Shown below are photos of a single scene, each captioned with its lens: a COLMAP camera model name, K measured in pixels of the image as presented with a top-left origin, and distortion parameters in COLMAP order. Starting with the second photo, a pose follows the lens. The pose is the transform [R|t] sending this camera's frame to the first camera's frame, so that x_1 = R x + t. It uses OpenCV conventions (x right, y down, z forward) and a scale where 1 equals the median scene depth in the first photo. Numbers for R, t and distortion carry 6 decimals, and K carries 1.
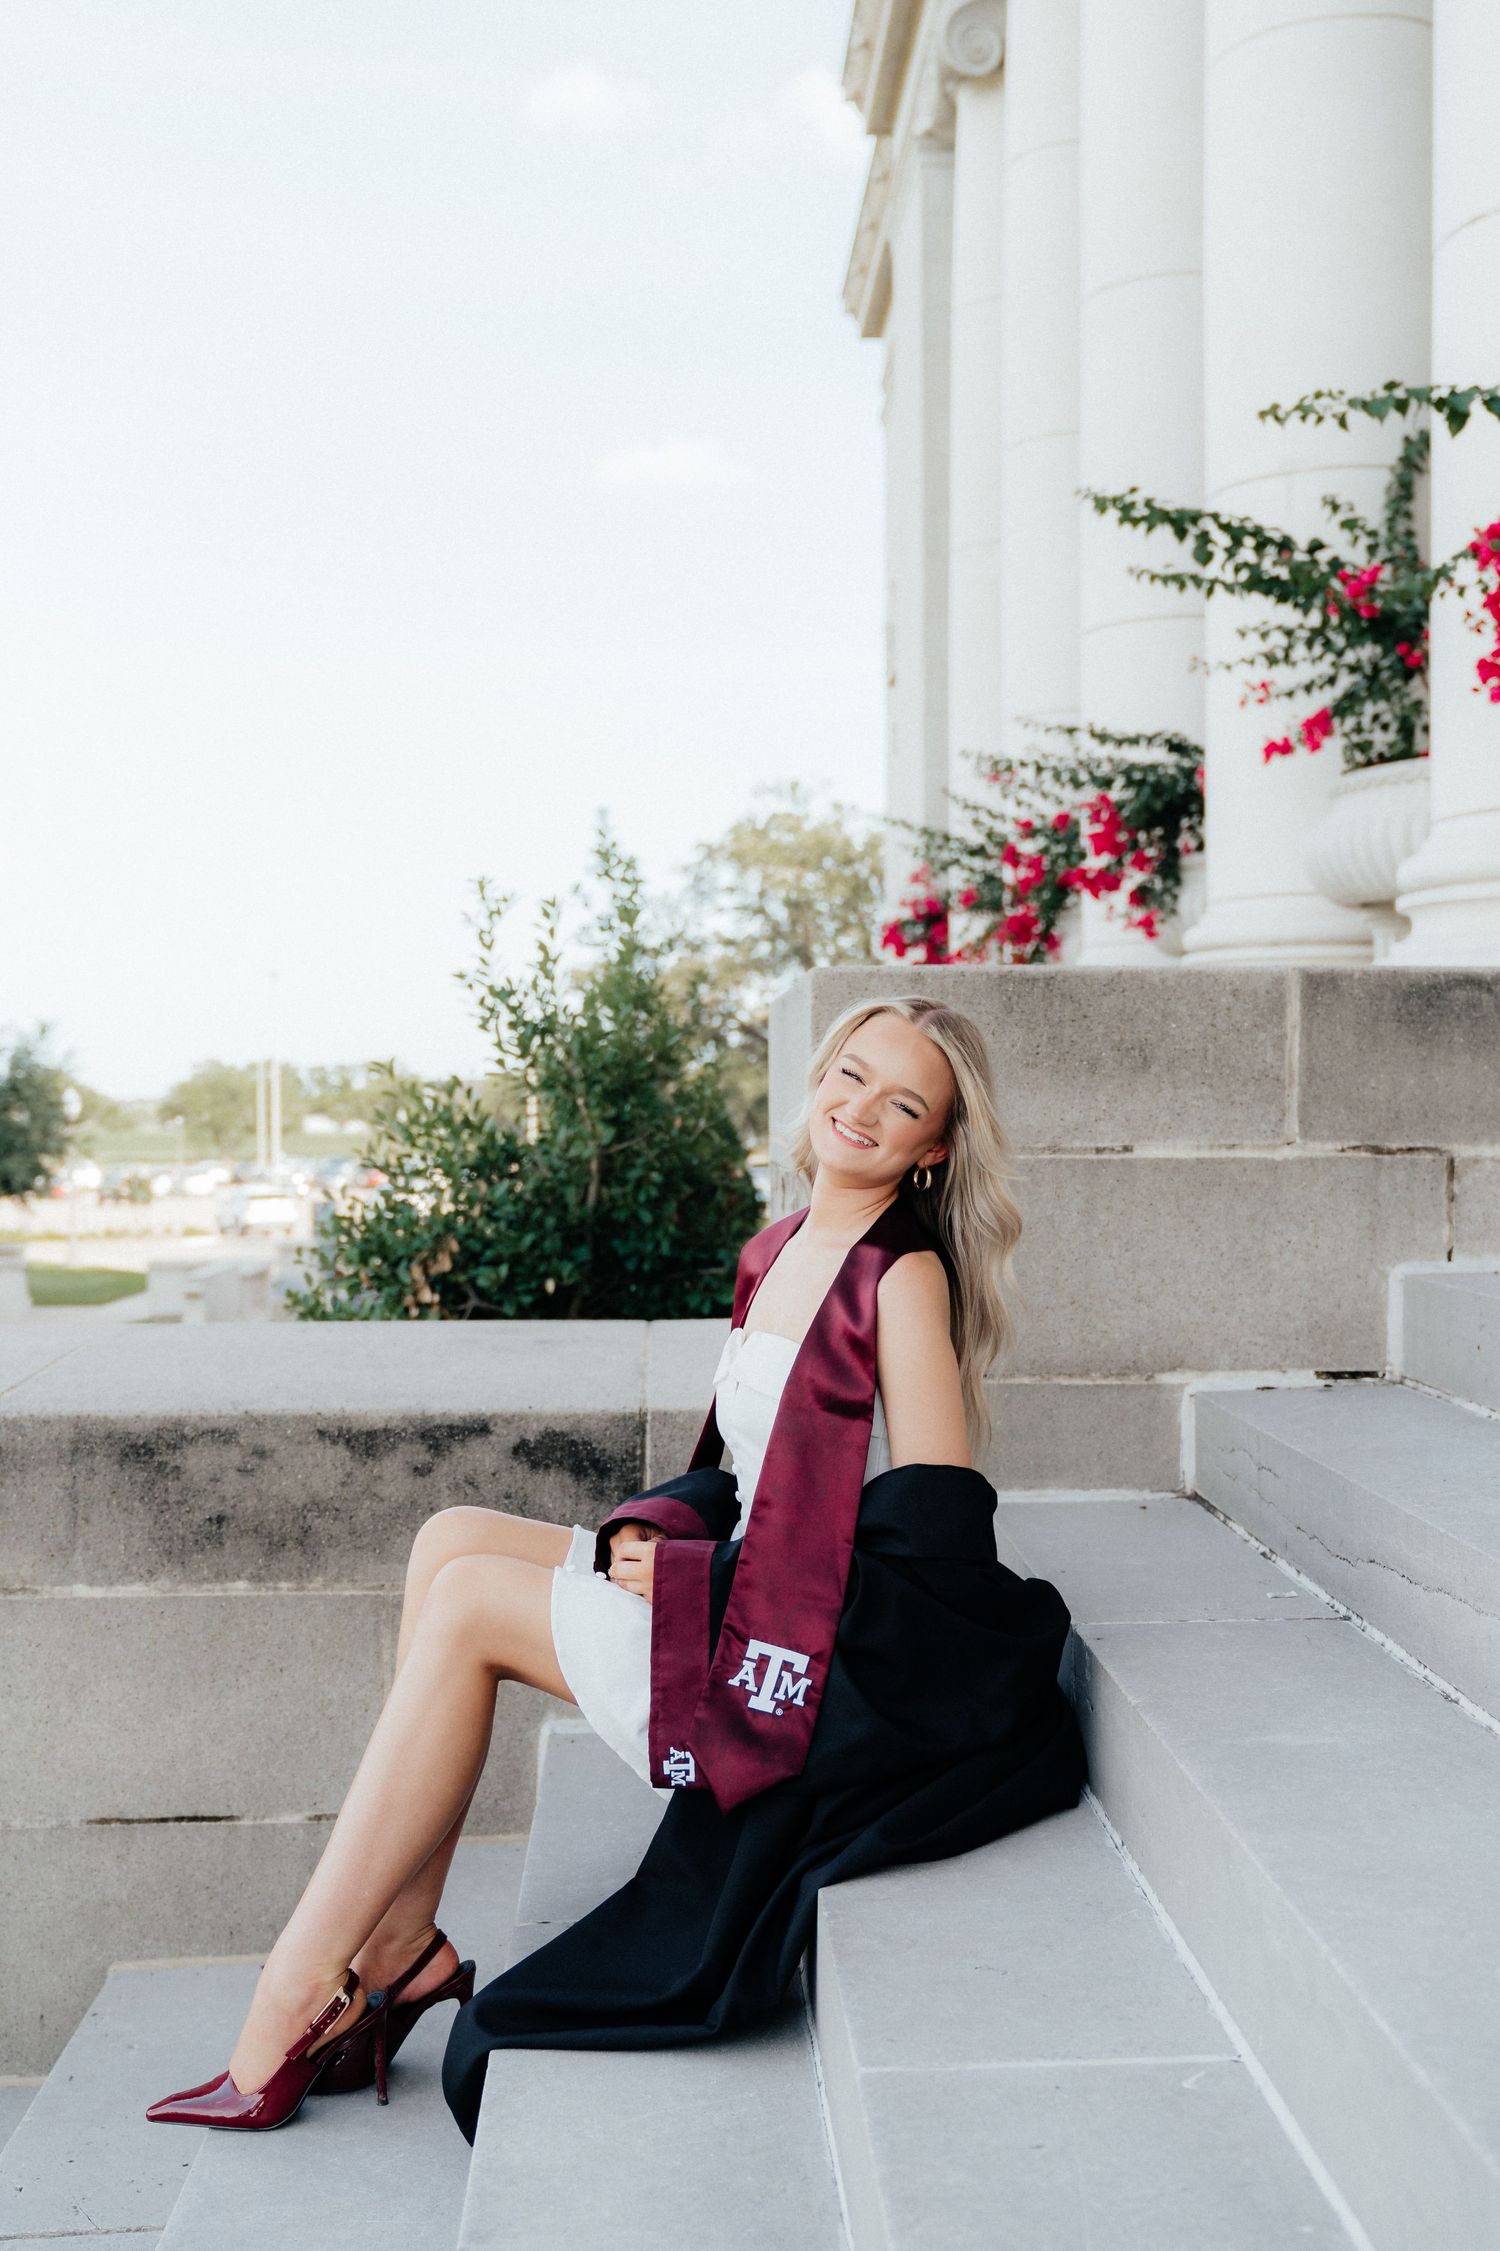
lens RADIAL K [[2419.8, 0, 780.4], [0, 2419.8, 1073.4], [0, 0, 1]] dist [0.003272, -0.013900]
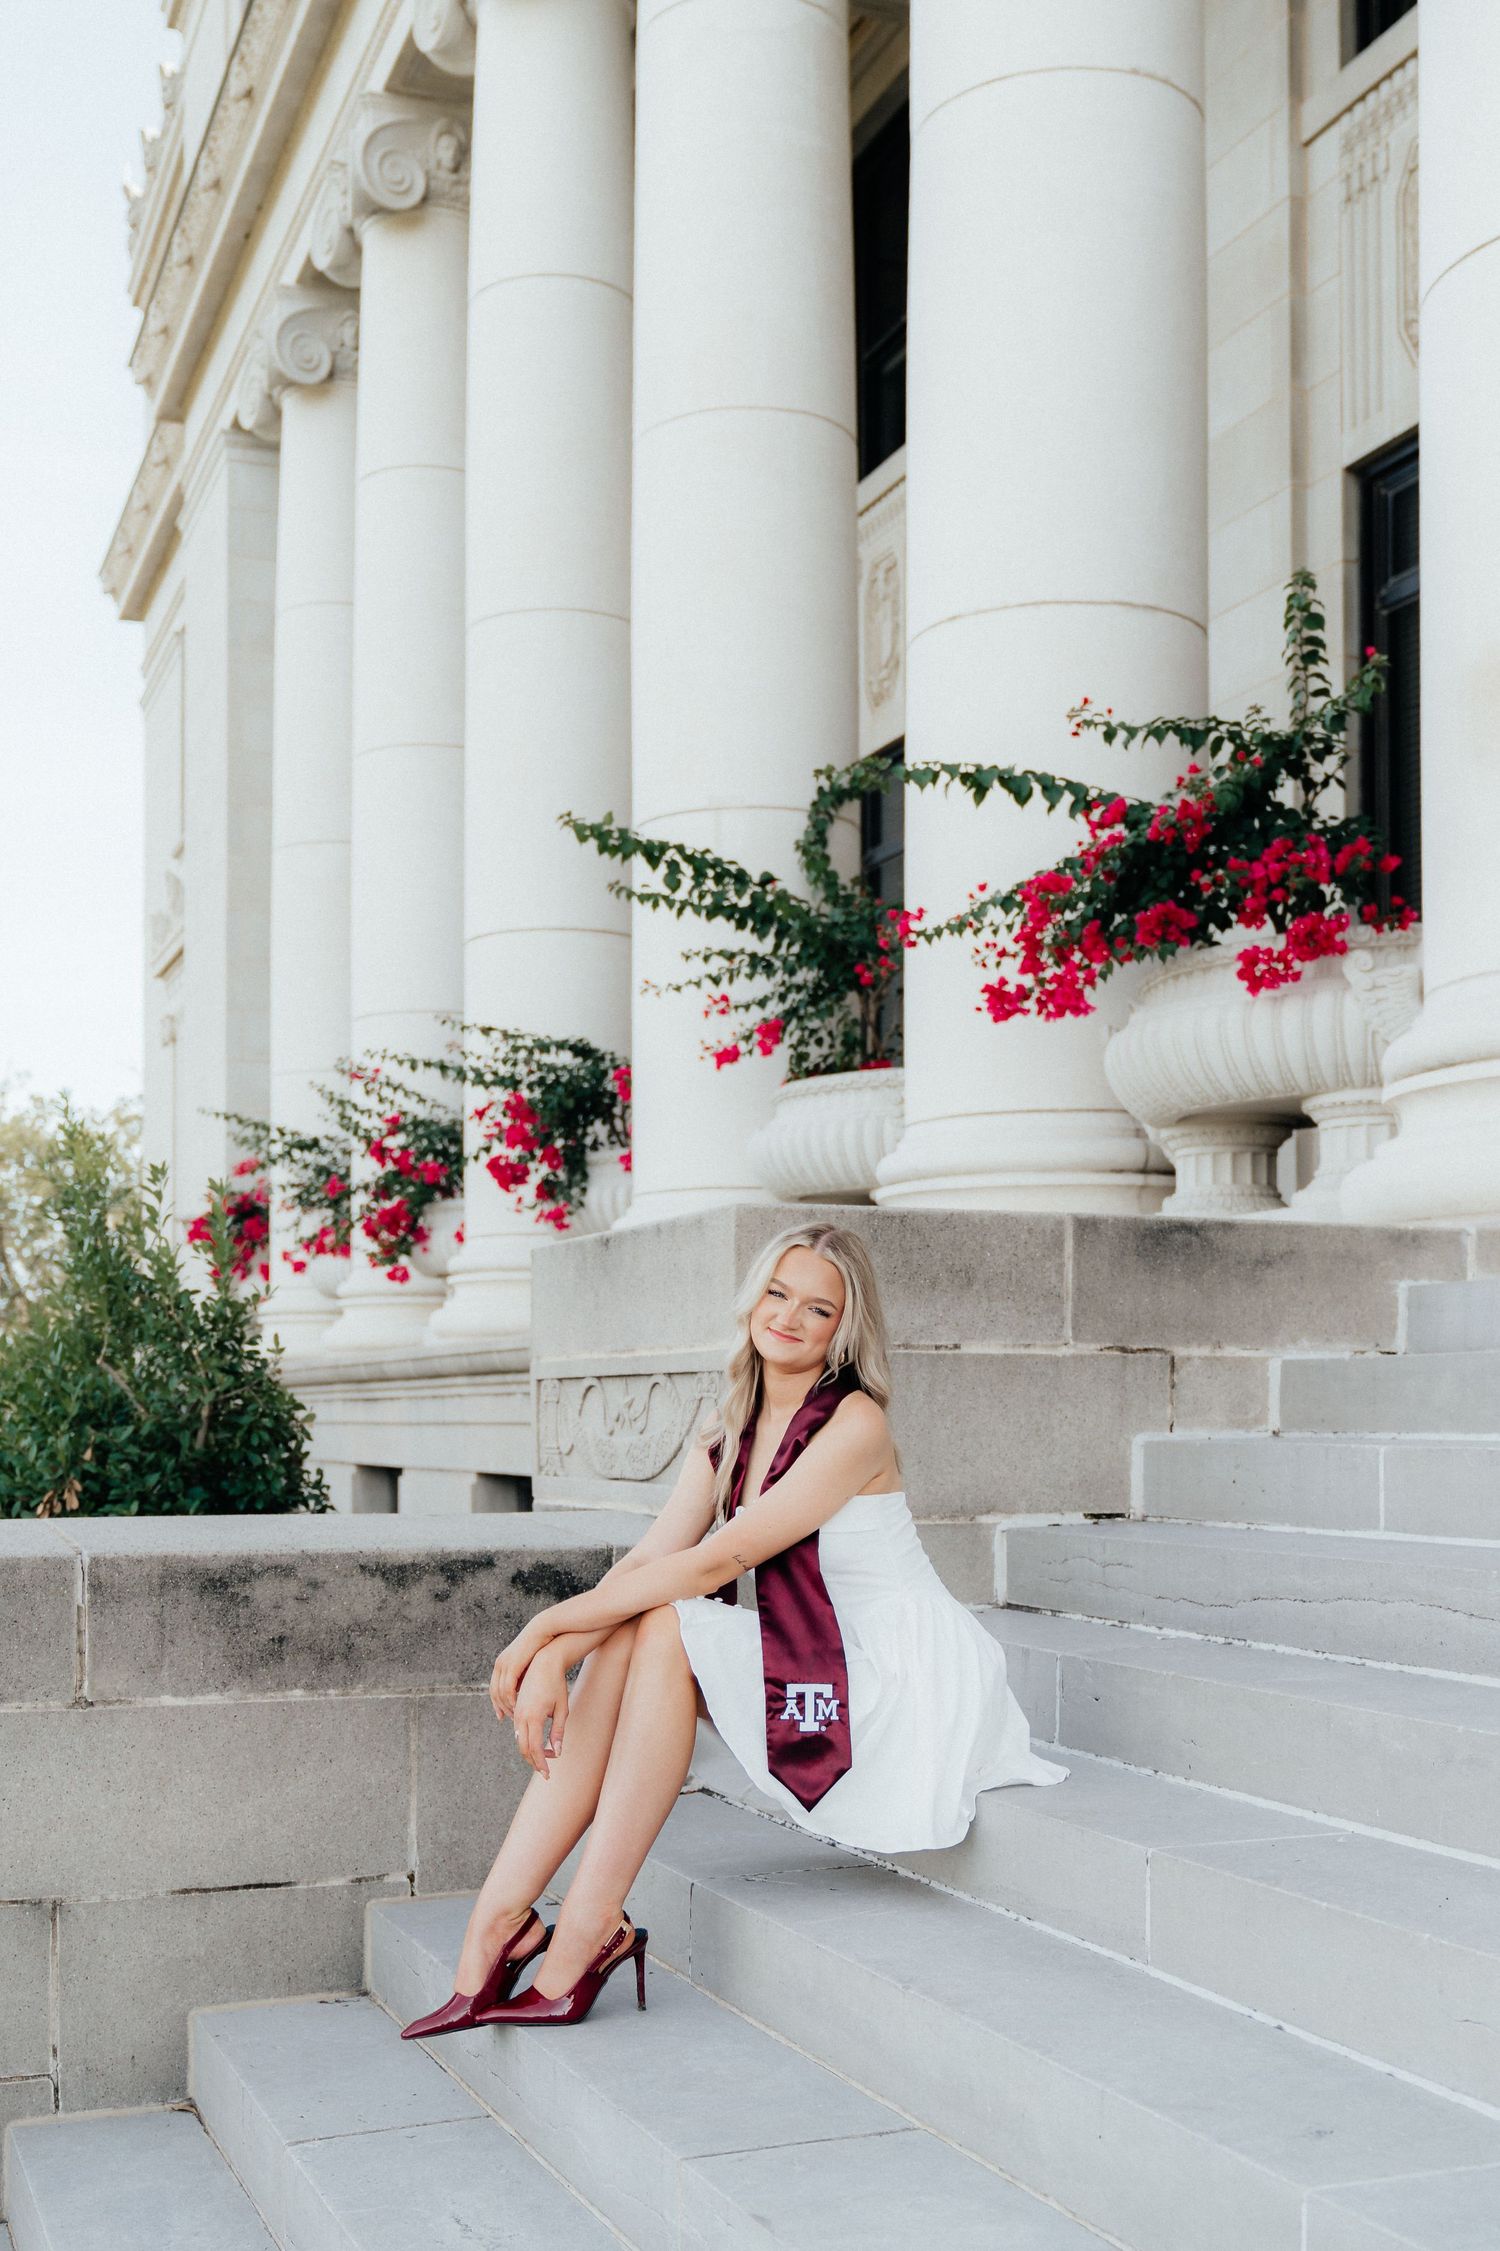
lens RADIAL K [[2520.4, 0, 713.0], [0, 2520.4, 1332.9], [0, 0, 1]] dist [-0.002475, 0.011088]
pose [[0.953034, 0.012660, 0.302600, -0.402850], [-0.005428, 0.999679, -0.024730, 0.058840], [-0.302816, 0.021926, 0.952797, -0.276463]]
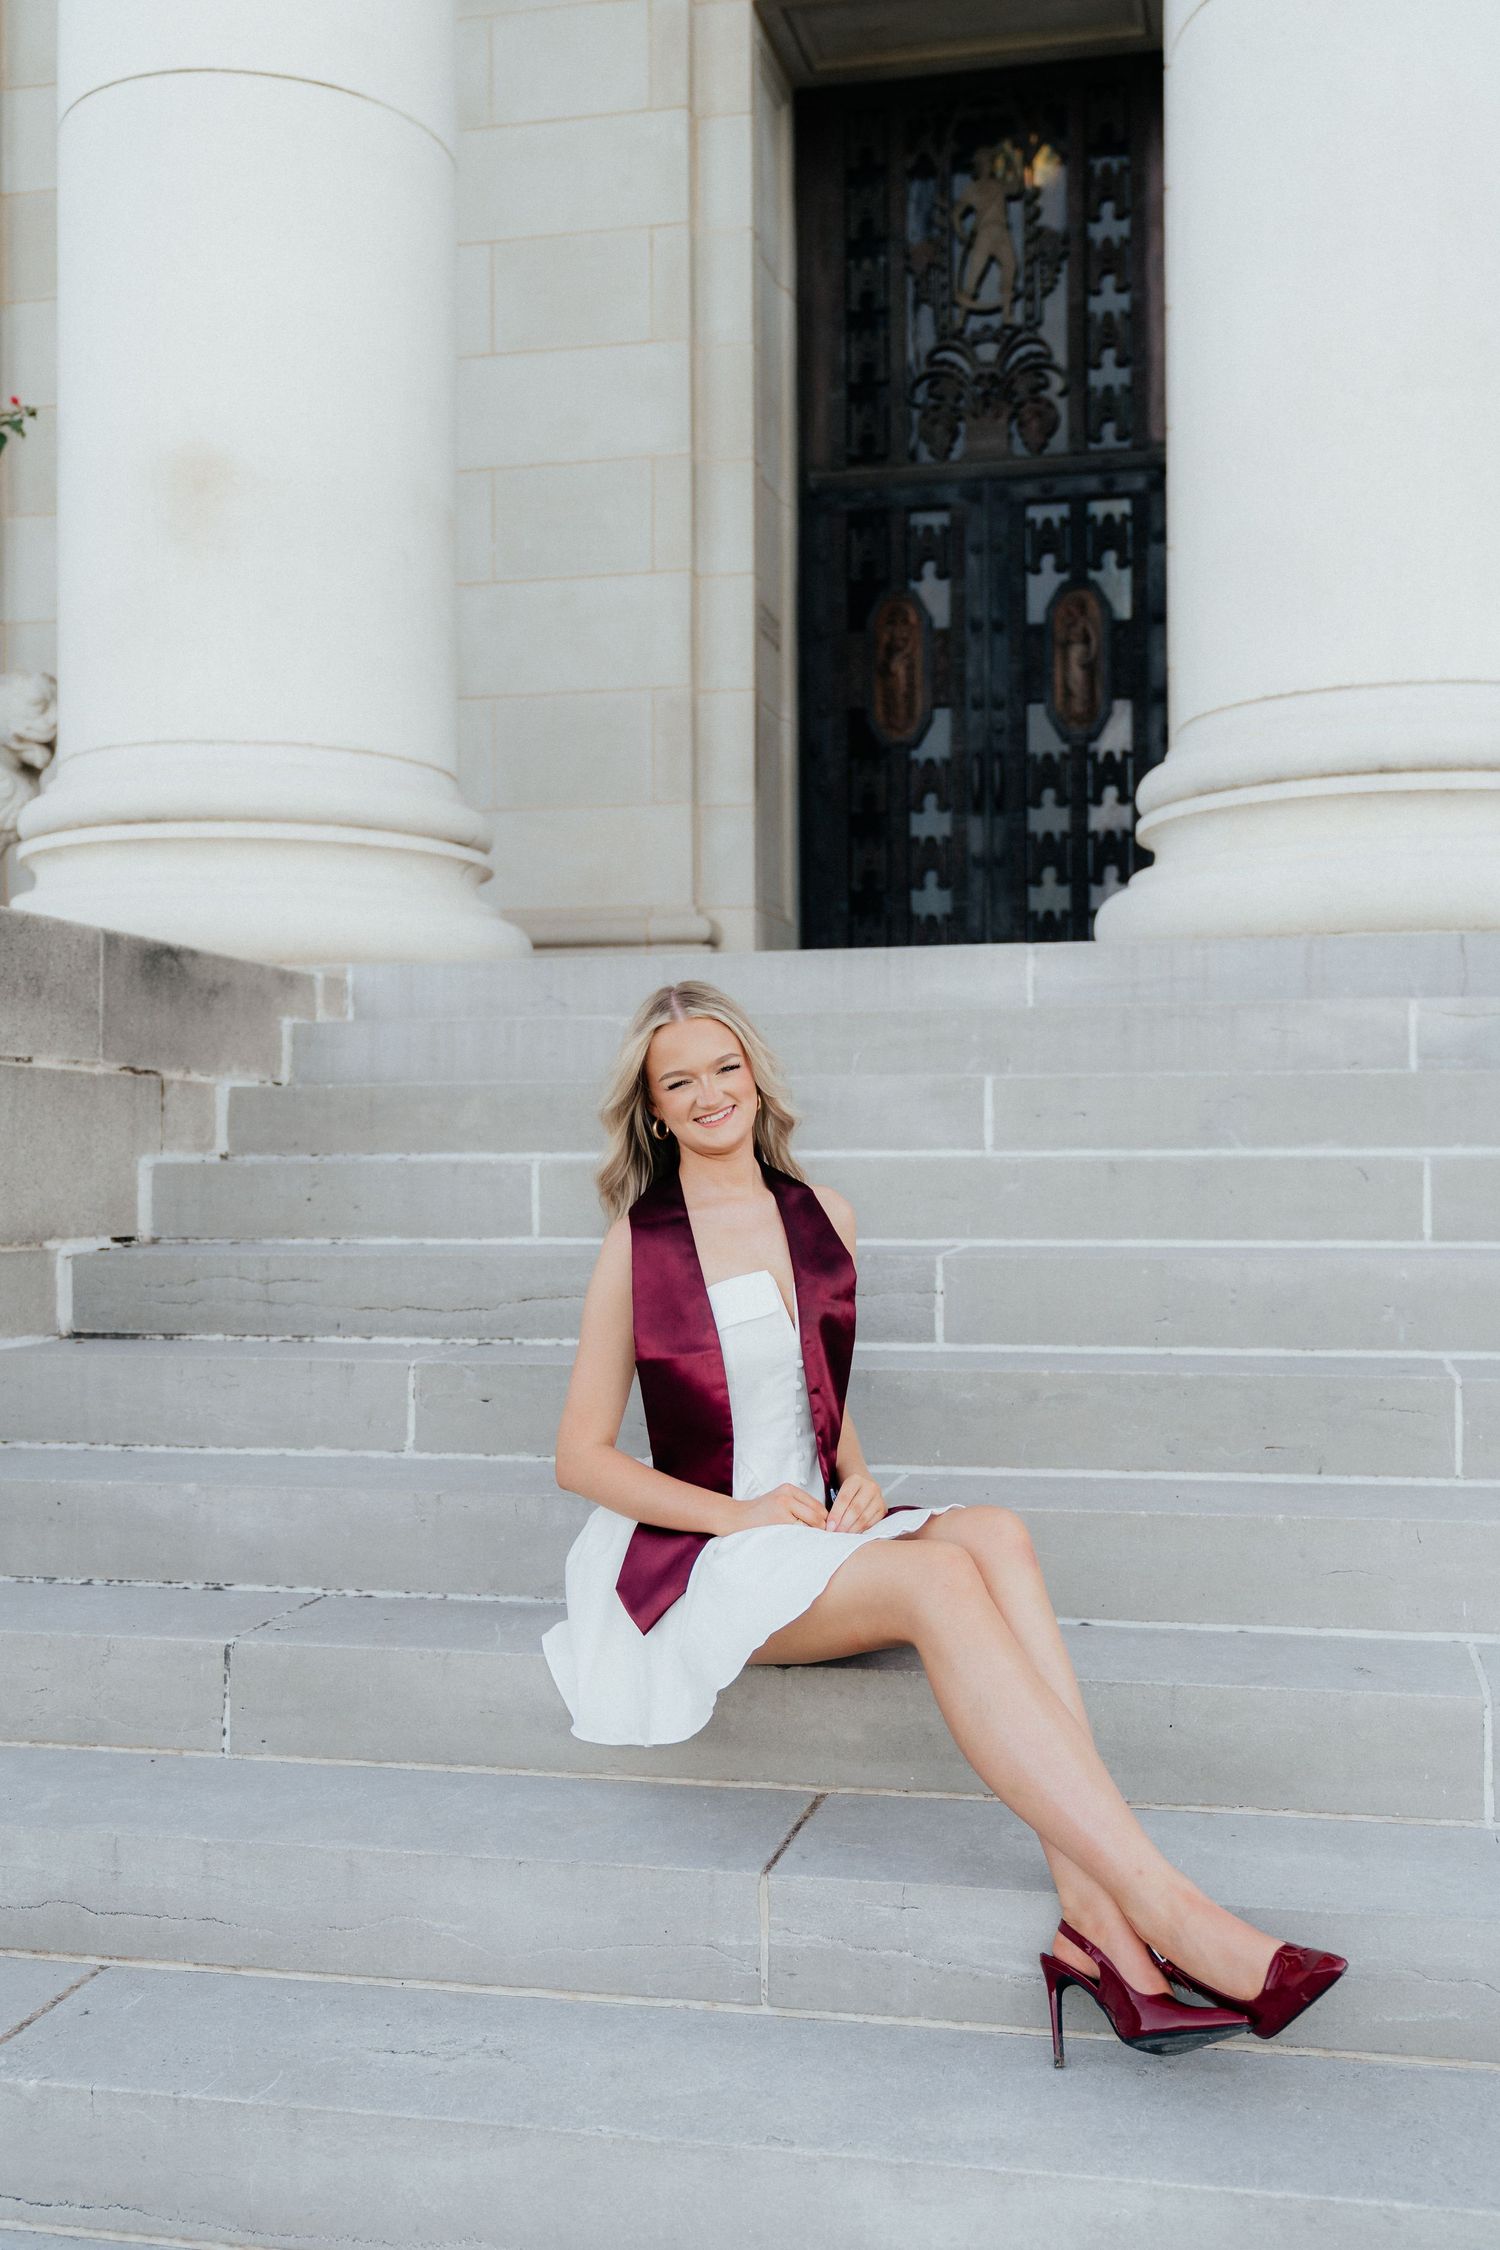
lens RADIAL K [[2194.2, 0, 828.6], [0, 2194.2, 1130.7], [0, 0, 1]] dist [-0.000781, -0.000306]
pose [[0.253493, 0.021829, 0.967091, -0.832100], [-0.005735, 0.999762, -0.021064, 0.088773], [-0.967320, -0.000207, 0.253558, 0.325929]]
